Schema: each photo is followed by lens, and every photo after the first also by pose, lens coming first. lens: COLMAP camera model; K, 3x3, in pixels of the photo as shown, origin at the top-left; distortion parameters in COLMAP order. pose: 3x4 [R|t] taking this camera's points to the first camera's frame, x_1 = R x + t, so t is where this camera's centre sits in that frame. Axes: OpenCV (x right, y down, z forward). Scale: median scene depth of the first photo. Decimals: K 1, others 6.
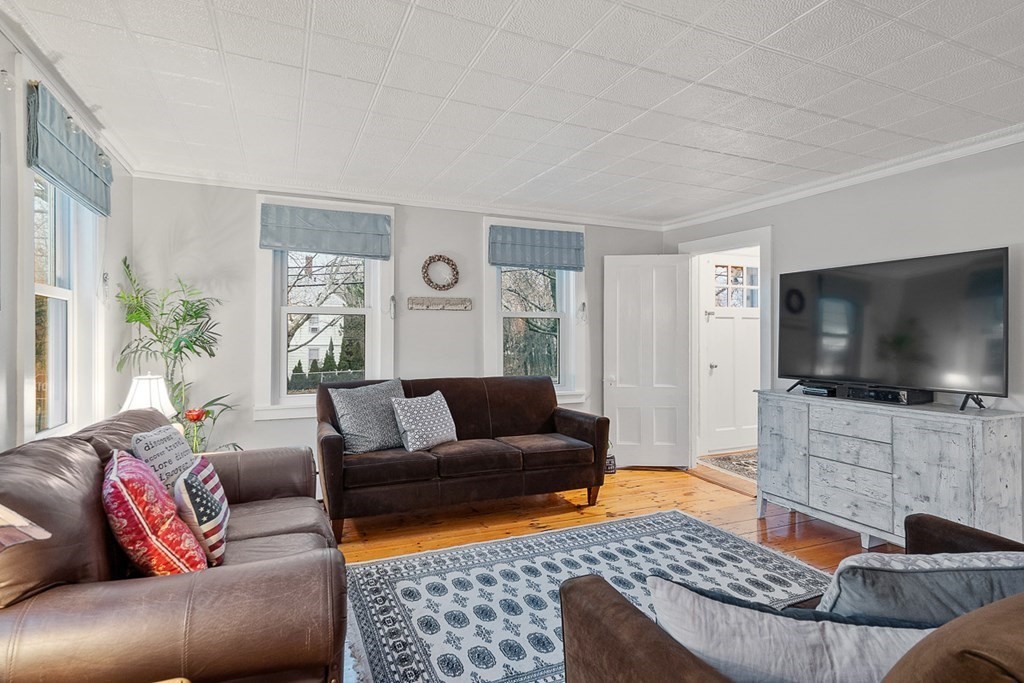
lens RADIAL K [[535.3, 0, 513.1], [0, 535.3, 332.1], [0, 0, 1]] dist [0.006821, -0.000899]
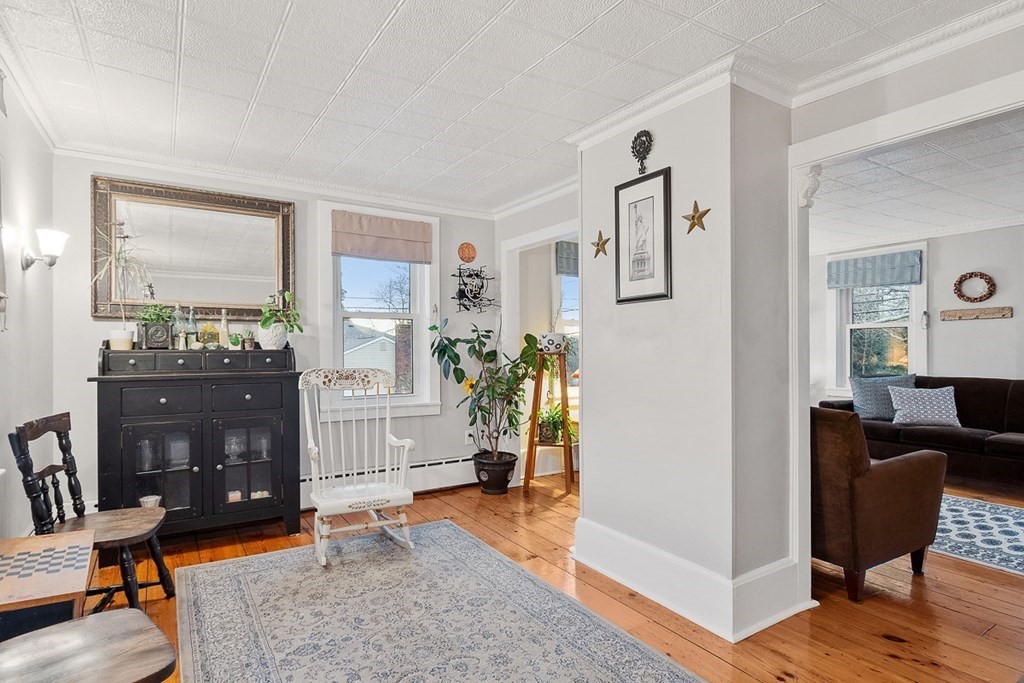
lens RADIAL K [[535.3, 0, 517.9], [0, 535.3, 356.1], [0, 0, 1]] dist [0.006821, -0.000899]
pose [[0.165773, 0.005423, -0.986149, 0.850949], [0.003770, 0.999974, 0.006133, 0.027543], [0.986157, -0.004734, 0.165748, -0.170509]]
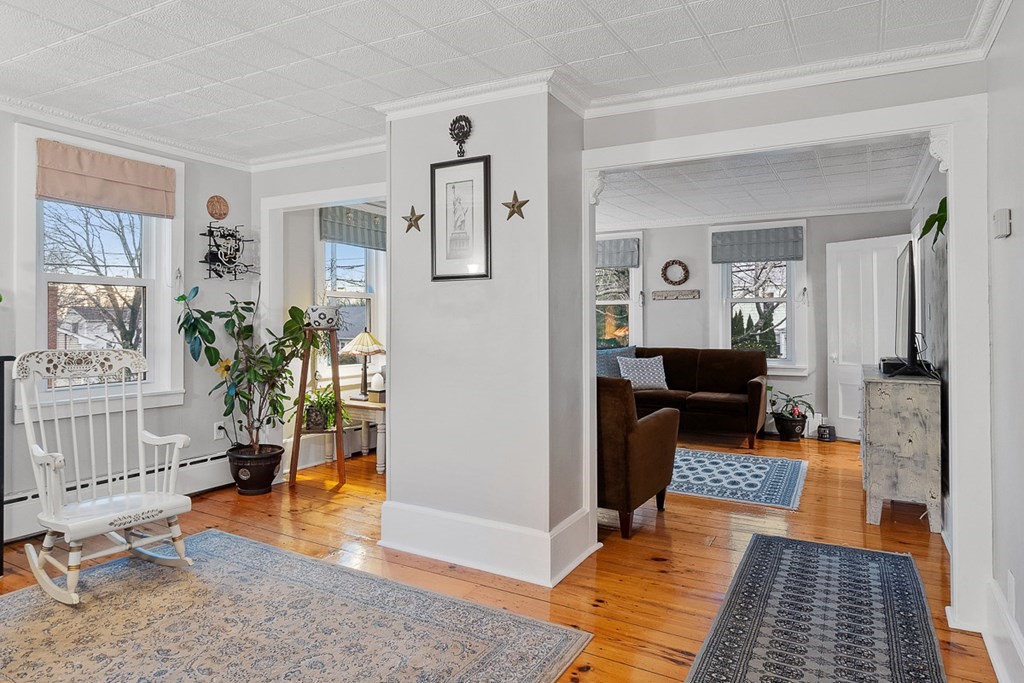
lens RADIAL K [[605.9, 0, 516.5], [0, 605.9, 321.7], [0, 0, 1]] dist [-0.001562, 0.003101]
pose [[0.602782, -0.005568, -0.797886, 0.874363], [0.002943, 0.999984, -0.004756, 0.023216], [0.797900, 0.000518, 0.602789, -0.281414]]
